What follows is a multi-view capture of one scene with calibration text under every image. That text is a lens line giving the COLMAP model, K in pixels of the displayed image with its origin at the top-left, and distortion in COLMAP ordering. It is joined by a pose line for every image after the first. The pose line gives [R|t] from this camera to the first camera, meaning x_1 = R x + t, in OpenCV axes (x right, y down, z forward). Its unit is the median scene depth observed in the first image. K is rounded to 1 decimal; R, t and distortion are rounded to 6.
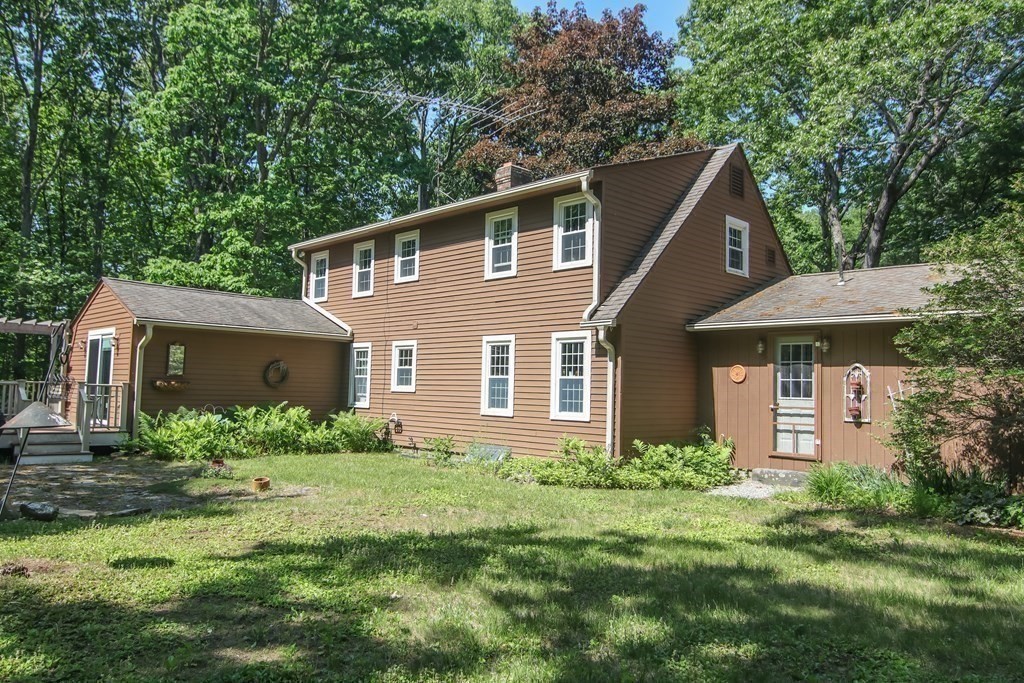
lens RADIAL K [[734.9, 0, 497.9], [0, 734.9, 339.1], [0, 0, 1]] dist [0.008494, -0.009646]
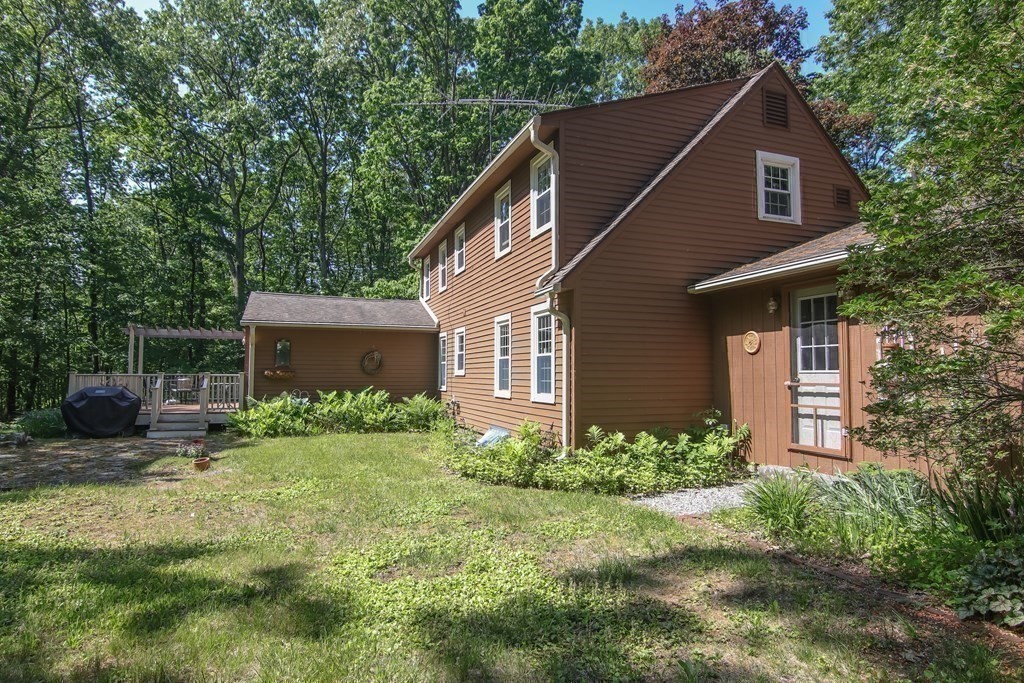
lens RADIAL K [[561.7, 0, 505.0], [0, 561.7, 335.7], [0, 0, 1]] dist [-0.014557, -0.002893]
pose [[0.911934, -0.051935, -0.407036, 0.295139], [0.050805, 0.998616, -0.013592, 0.031339], [0.407179, -0.008285, 0.913311, 0.311888]]
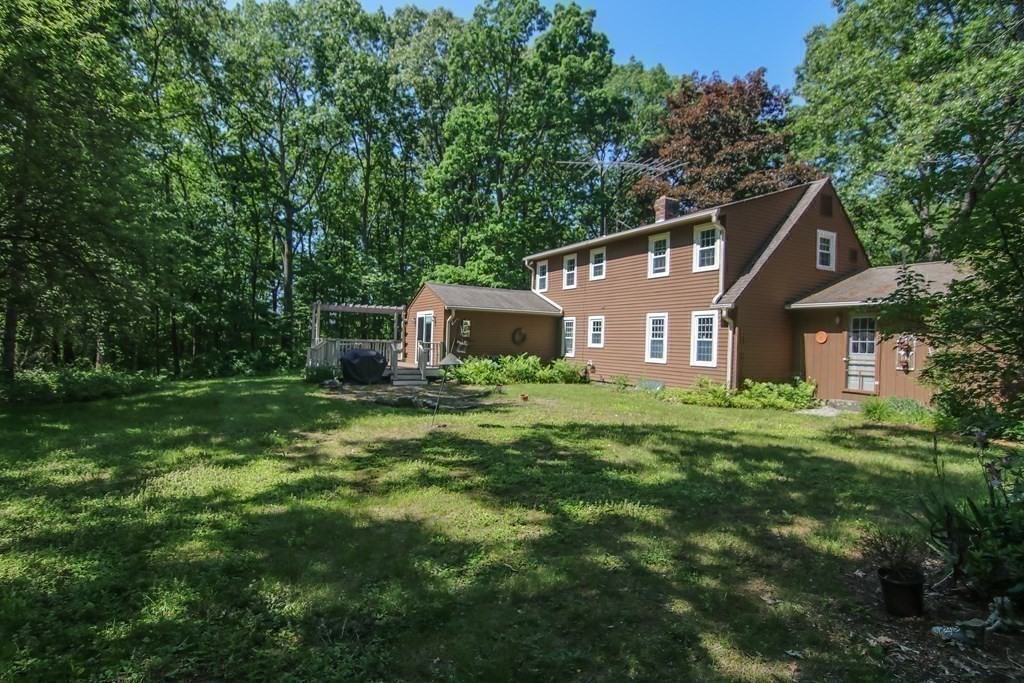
lens RADIAL K [[522.0, 0, 502.2], [0, 522.0, 342.0], [0, 0, 1]] dist [-0.014829, -0.007442]
pose [[0.960026, 0.002752, -0.279896, -0.005075], [0.015640, 0.997862, 0.063455, -0.018974], [0.279473, -0.065296, 0.957931, -0.183454]]
